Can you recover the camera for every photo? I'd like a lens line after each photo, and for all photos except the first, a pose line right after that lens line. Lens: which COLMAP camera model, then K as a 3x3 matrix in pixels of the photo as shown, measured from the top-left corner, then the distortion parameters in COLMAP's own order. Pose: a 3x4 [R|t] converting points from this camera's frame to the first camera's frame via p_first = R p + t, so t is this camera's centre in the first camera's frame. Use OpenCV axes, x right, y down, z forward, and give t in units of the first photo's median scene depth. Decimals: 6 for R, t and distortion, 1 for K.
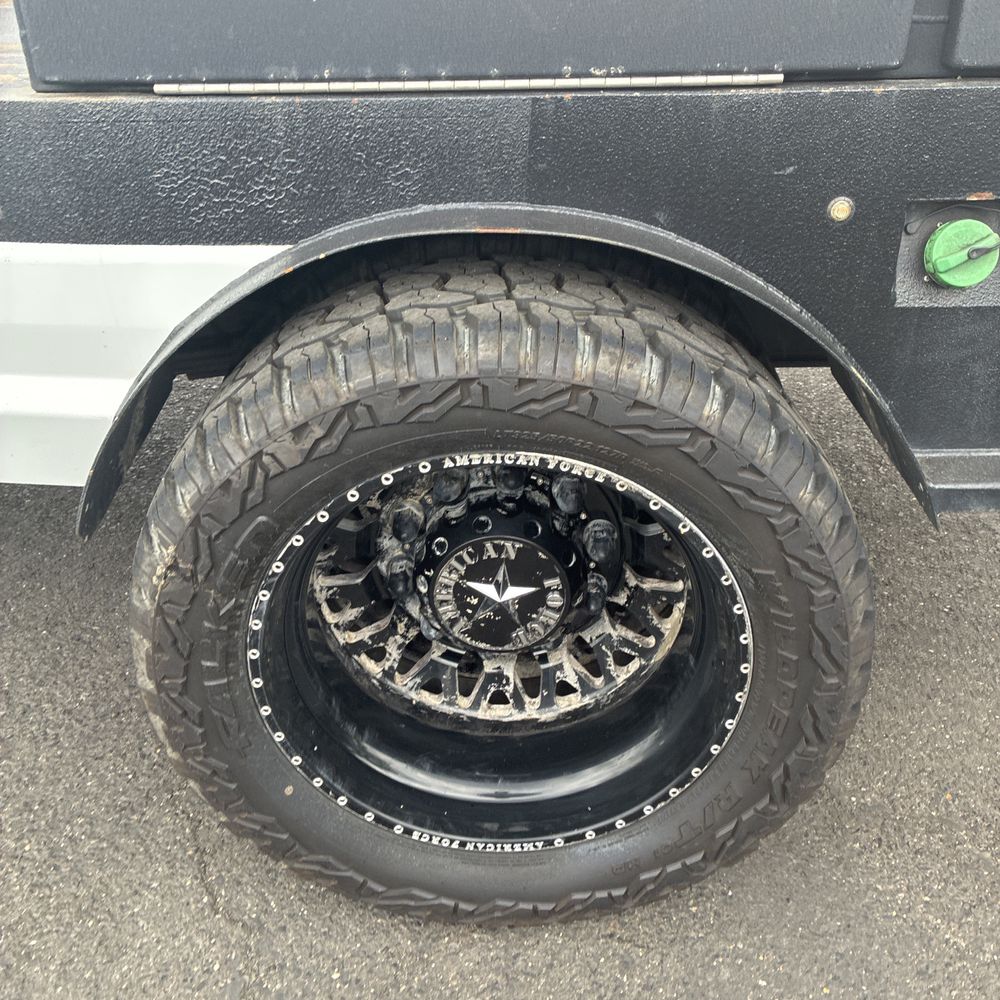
lens RADIAL K [[1101.6, 0, 533.7], [0, 1101.6, 492.6], [0, 0, 1]] dist [0.026990, 0.000000]
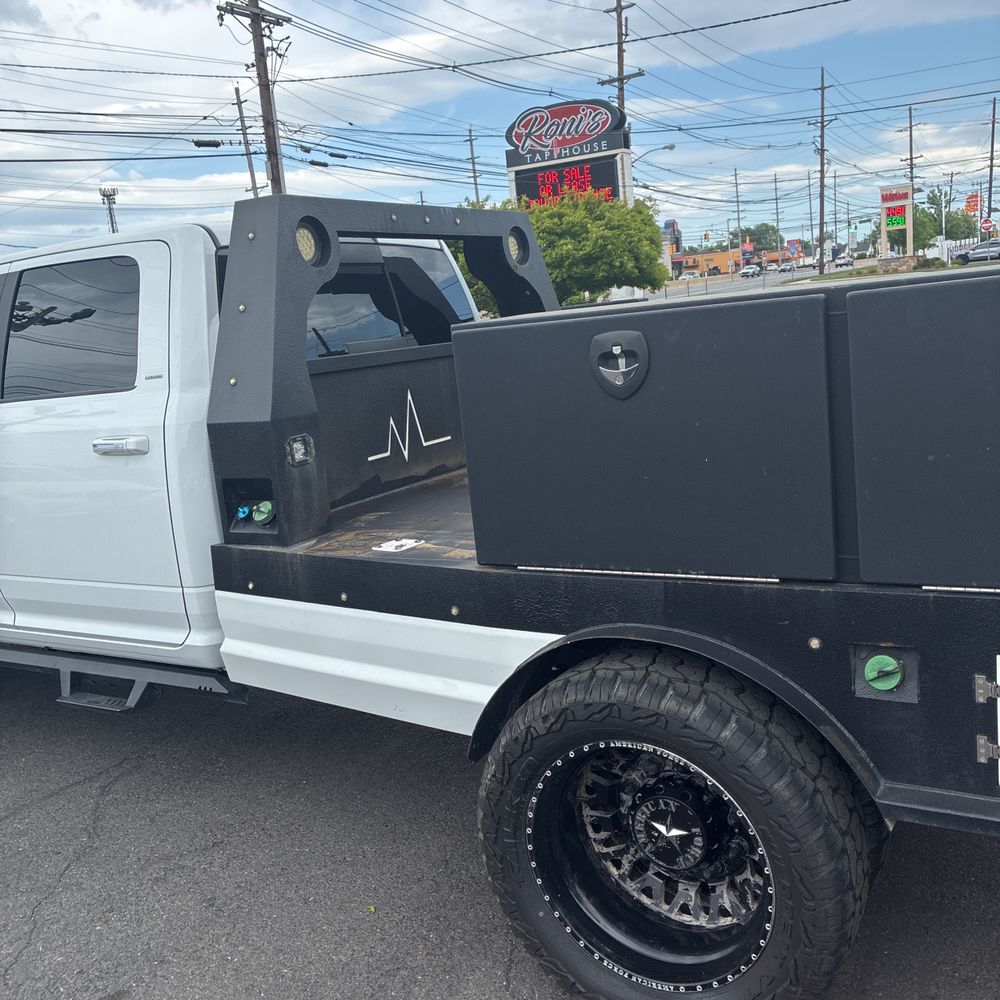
lens RADIAL K [[1016.4, 0, 496.3], [0, 1016.4, 507.5], [0, 0, 1]] dist [0.023623, 0.000000]
pose [[0.867040, 0.027774, -0.497464, 0.585644], [-0.174523, 0.952118, -0.251022, 0.059388], [0.466673, 0.304465, 0.830372, -0.732020]]
